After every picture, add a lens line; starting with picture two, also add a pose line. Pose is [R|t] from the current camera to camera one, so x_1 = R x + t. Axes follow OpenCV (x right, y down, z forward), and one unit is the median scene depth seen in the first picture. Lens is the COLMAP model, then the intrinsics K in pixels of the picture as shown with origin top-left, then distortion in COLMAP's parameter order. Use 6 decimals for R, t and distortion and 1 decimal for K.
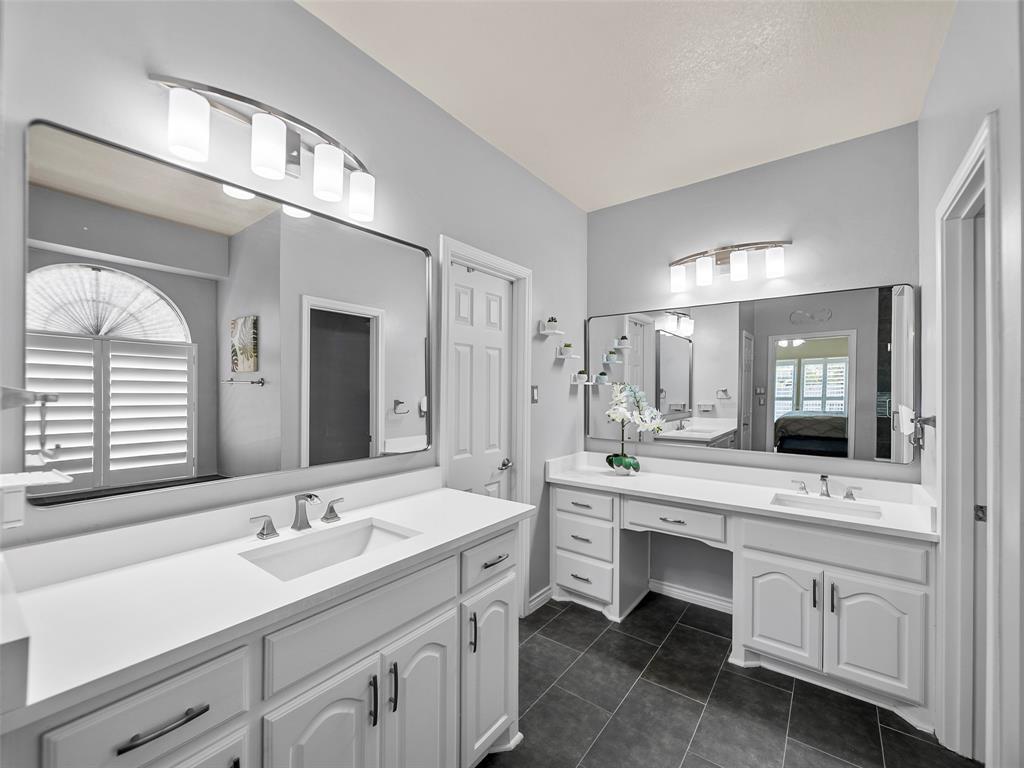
lens RADIAL K [[422.0, 0, 513.6], [0, 422.0, 402.5], [0, 0, 1]] dist [-0.000864, -0.000050]
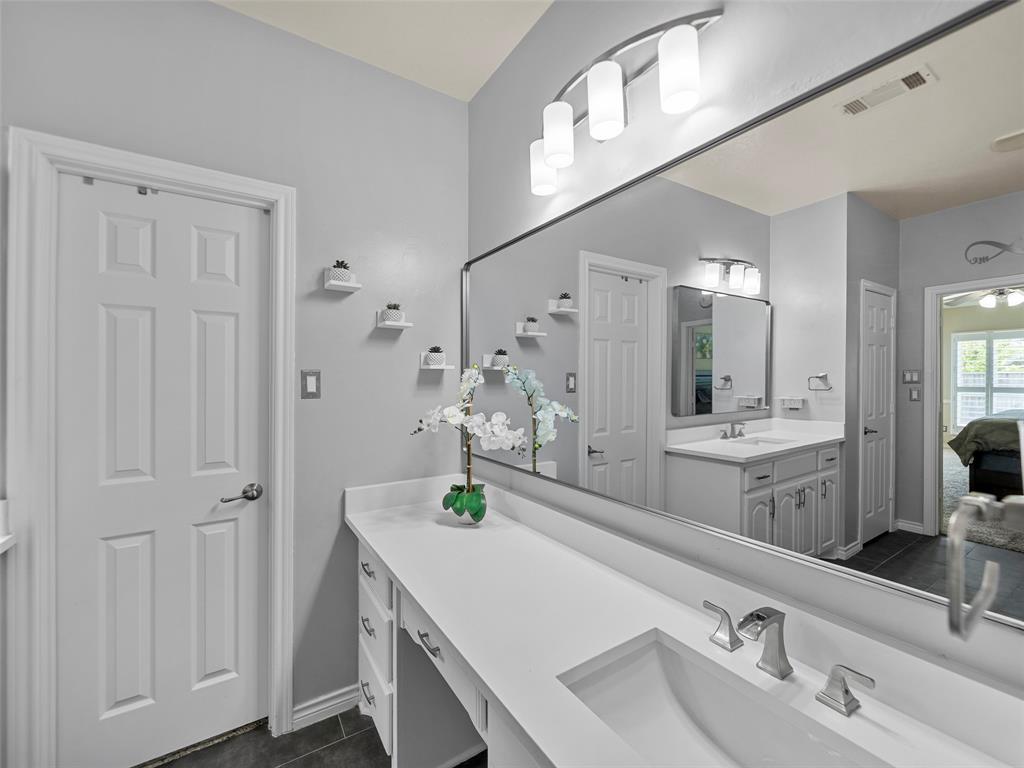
lens RADIAL K [[424.1, 0, 515.1], [0, 424.1, 390.9], [0, 0, 1]] dist [-0.000967, -0.000199]
pose [[0.942863, 0.000363, -0.333180, 0.479311], [-0.002312, 0.999982, -0.005452, -0.005637], [0.333172, 0.005911, 0.942848, 0.433415]]
